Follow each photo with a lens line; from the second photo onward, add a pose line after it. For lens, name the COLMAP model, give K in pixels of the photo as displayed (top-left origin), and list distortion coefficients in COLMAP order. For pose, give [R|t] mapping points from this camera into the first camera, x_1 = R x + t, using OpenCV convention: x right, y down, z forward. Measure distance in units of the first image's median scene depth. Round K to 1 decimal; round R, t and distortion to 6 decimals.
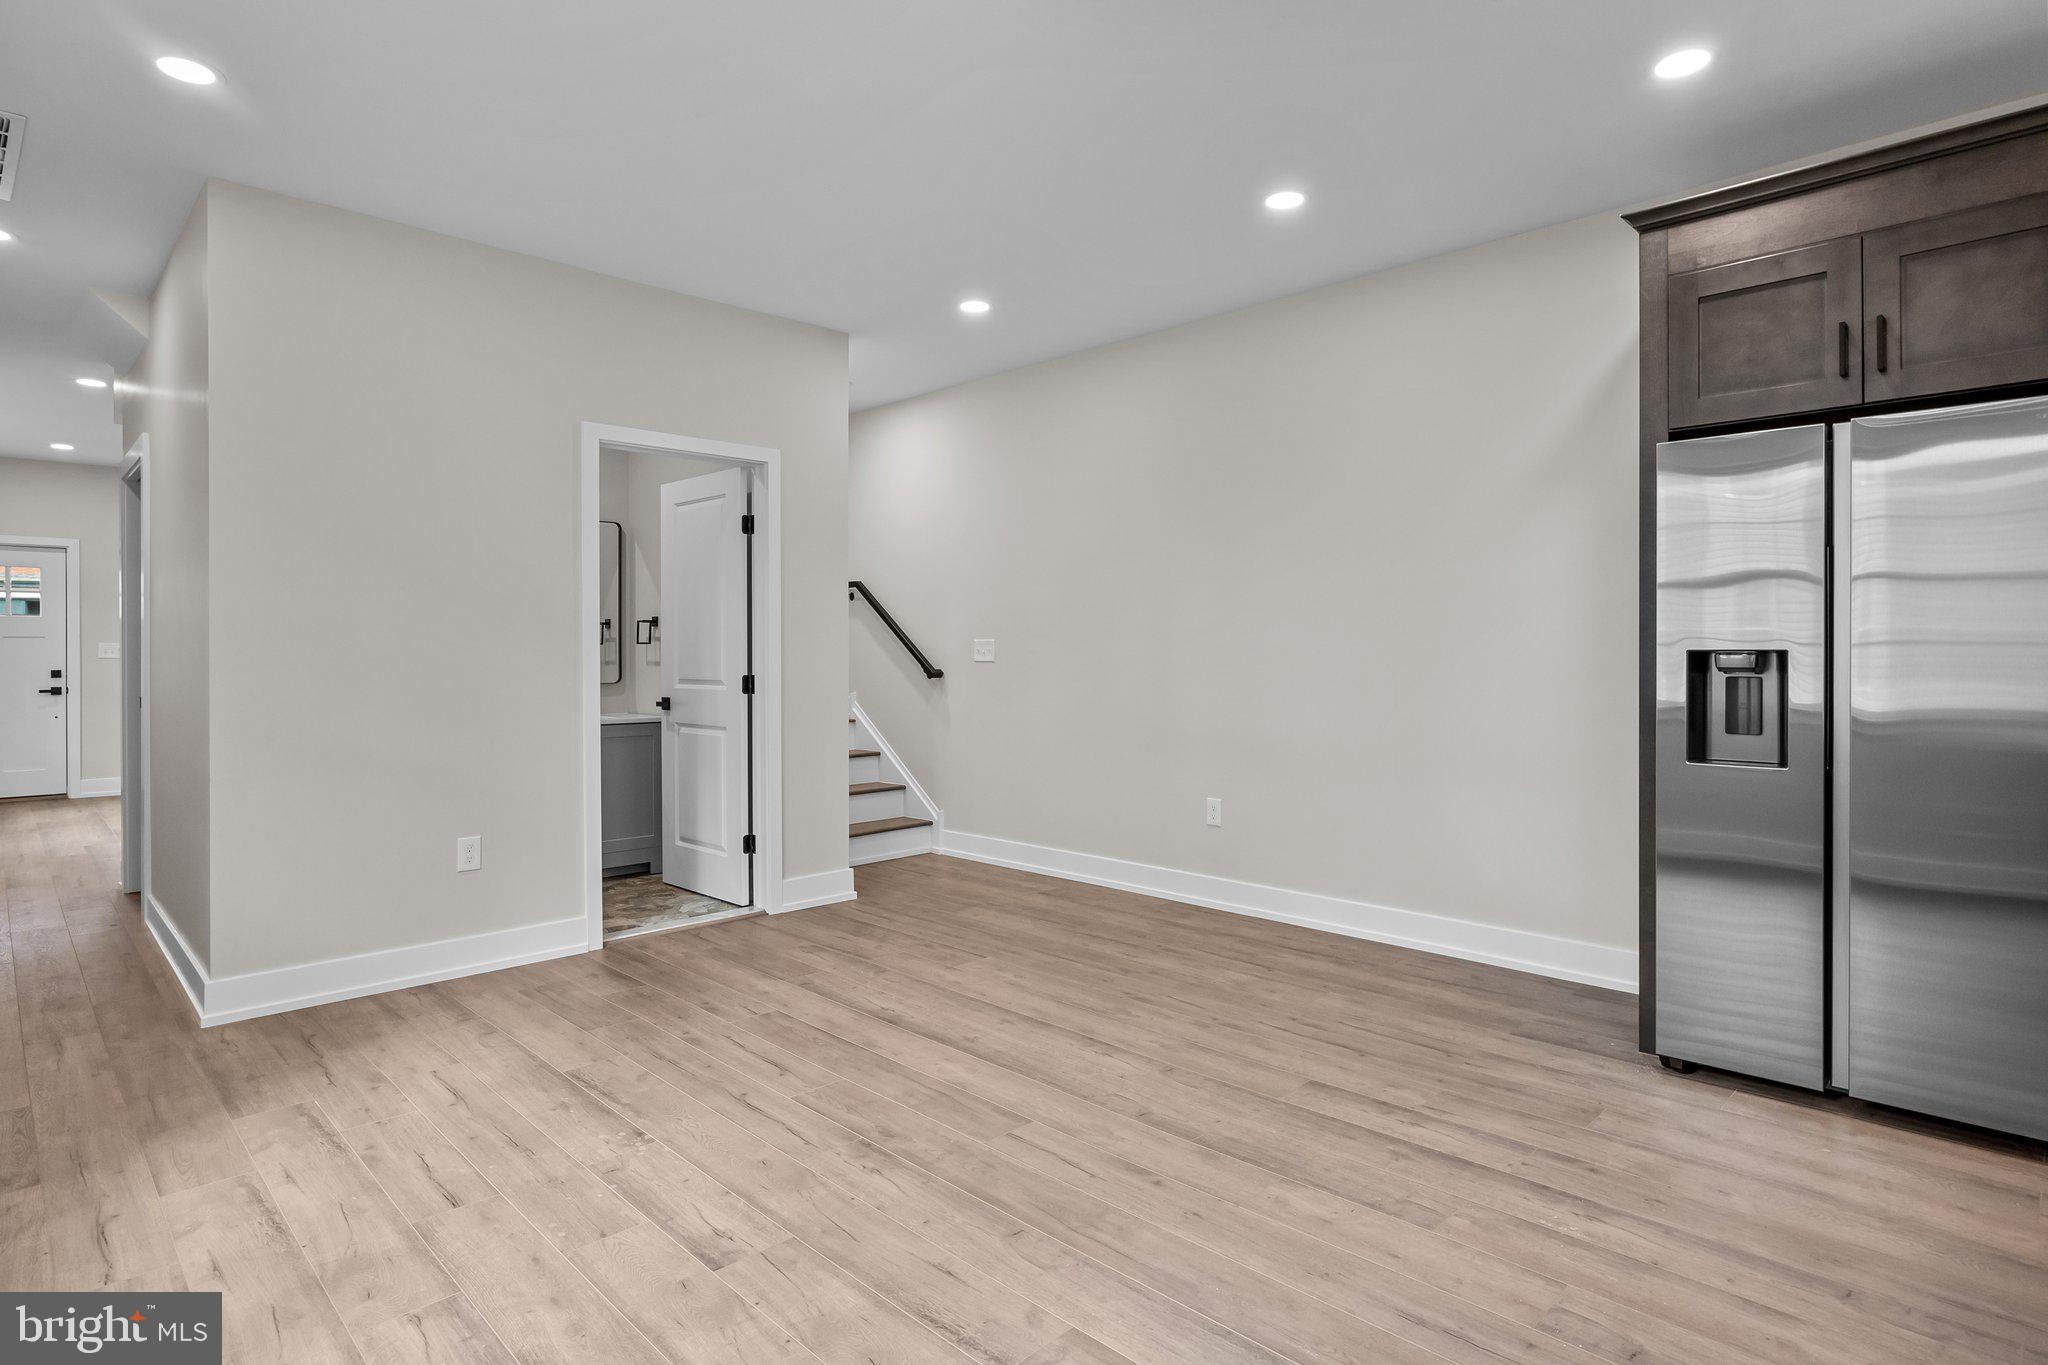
lens RADIAL K [[1072.1, 0, 1028.2], [0, 1072.1, 669.9], [0, 0, 1]] dist [-0.000139, 0.000261]
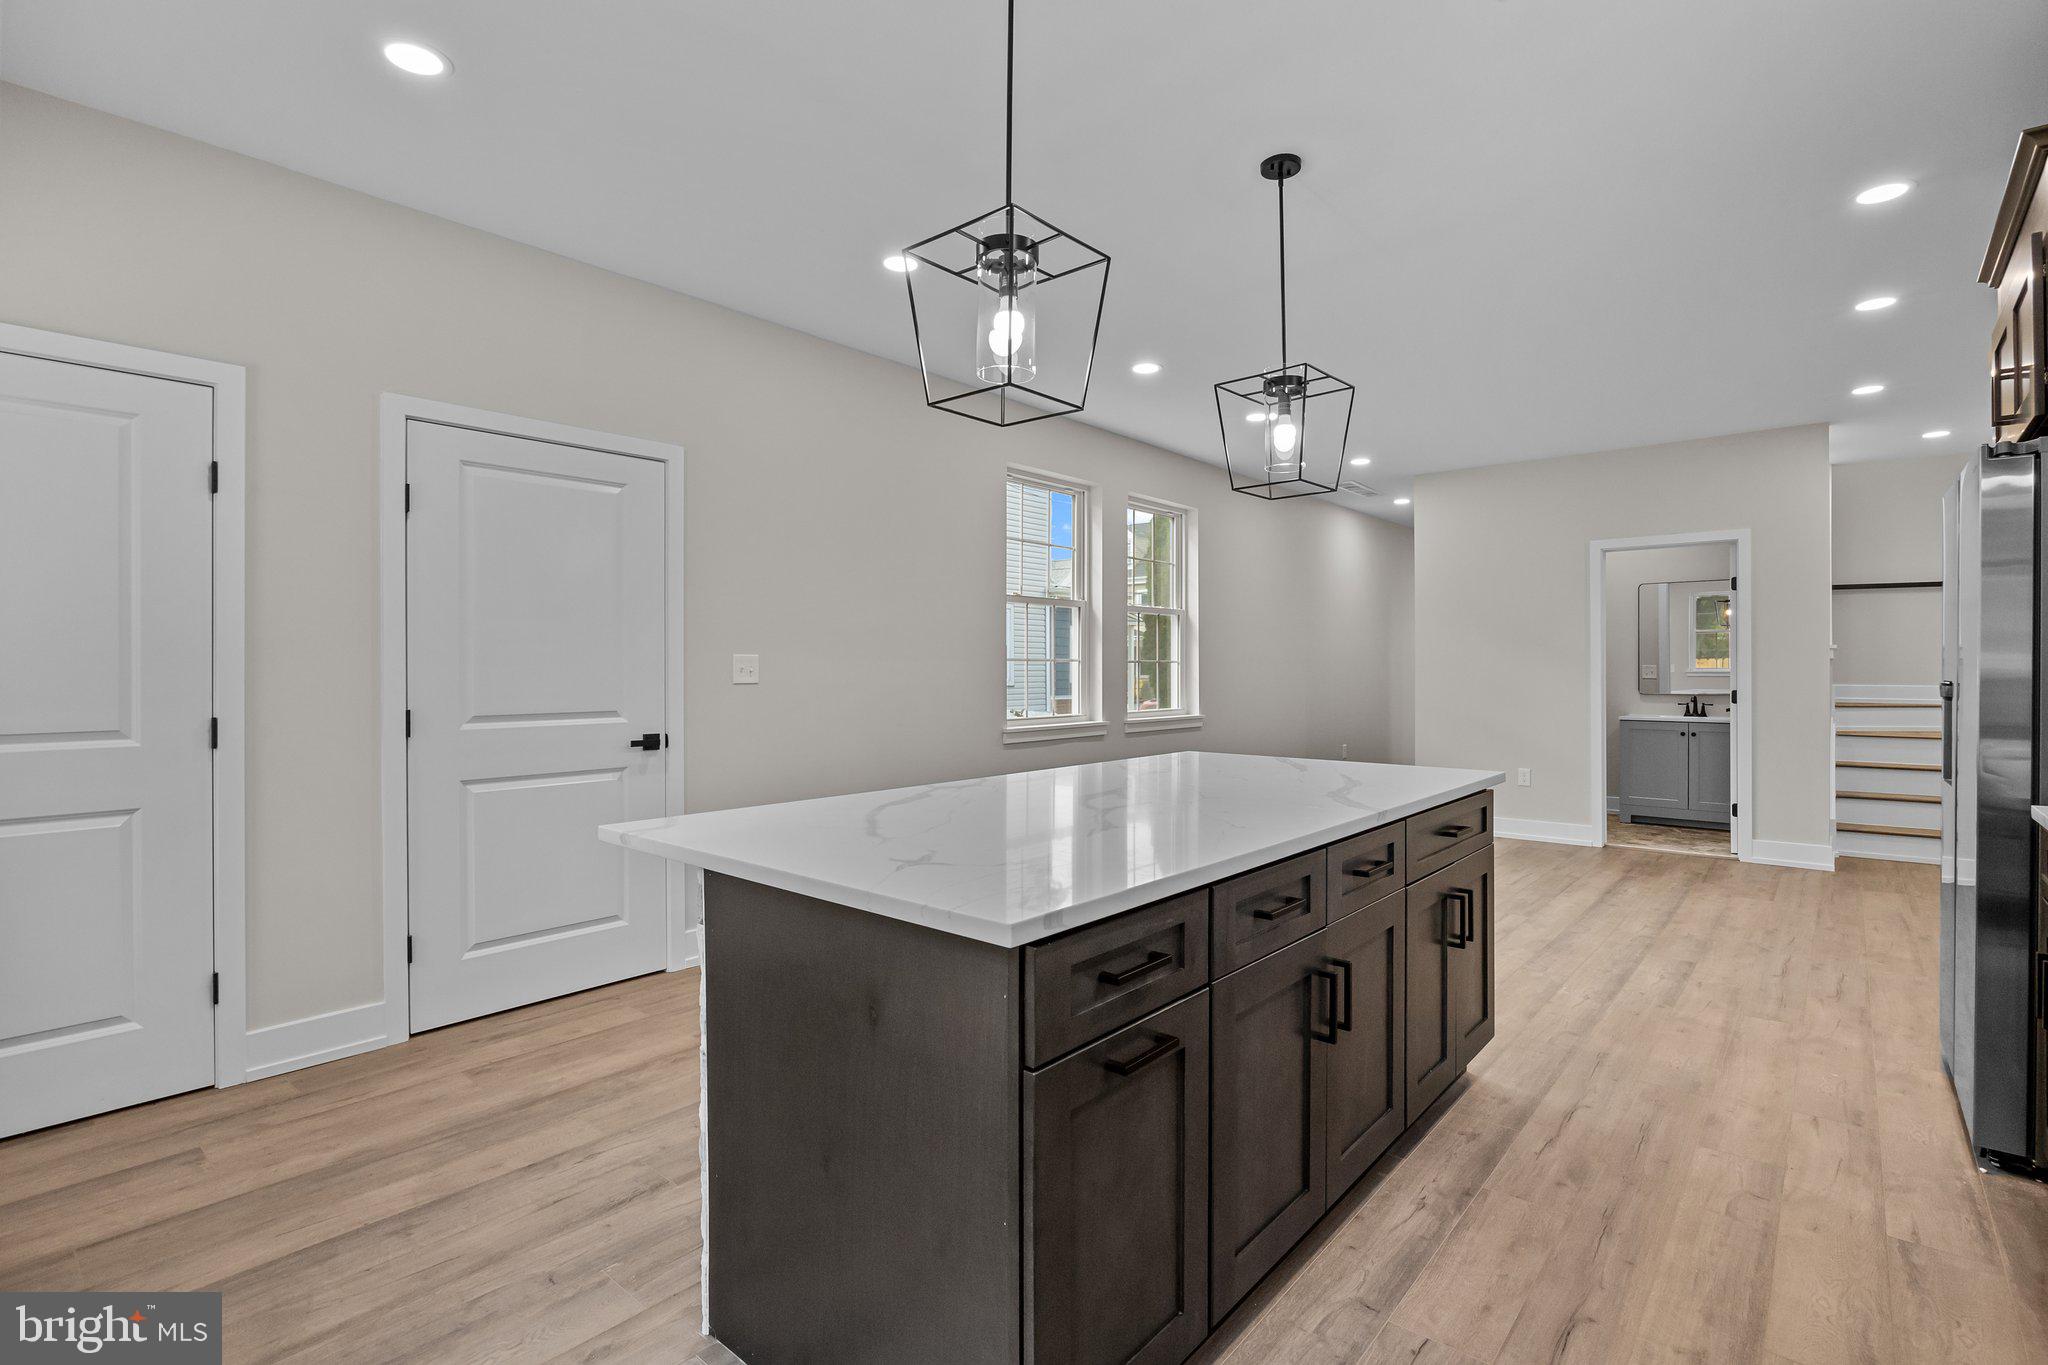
lens RADIAL K [[980.4, 0, 1021.5], [0, 980.4, 669.0], [0, 0, 1]] dist [-0.007556, 0.003303]
pose [[0.050479, -0.002950, -0.998721, 1.492460], [-0.019050, 0.999811, -0.003916, -0.000622], [0.998543, 0.019224, 0.050413, -0.009462]]
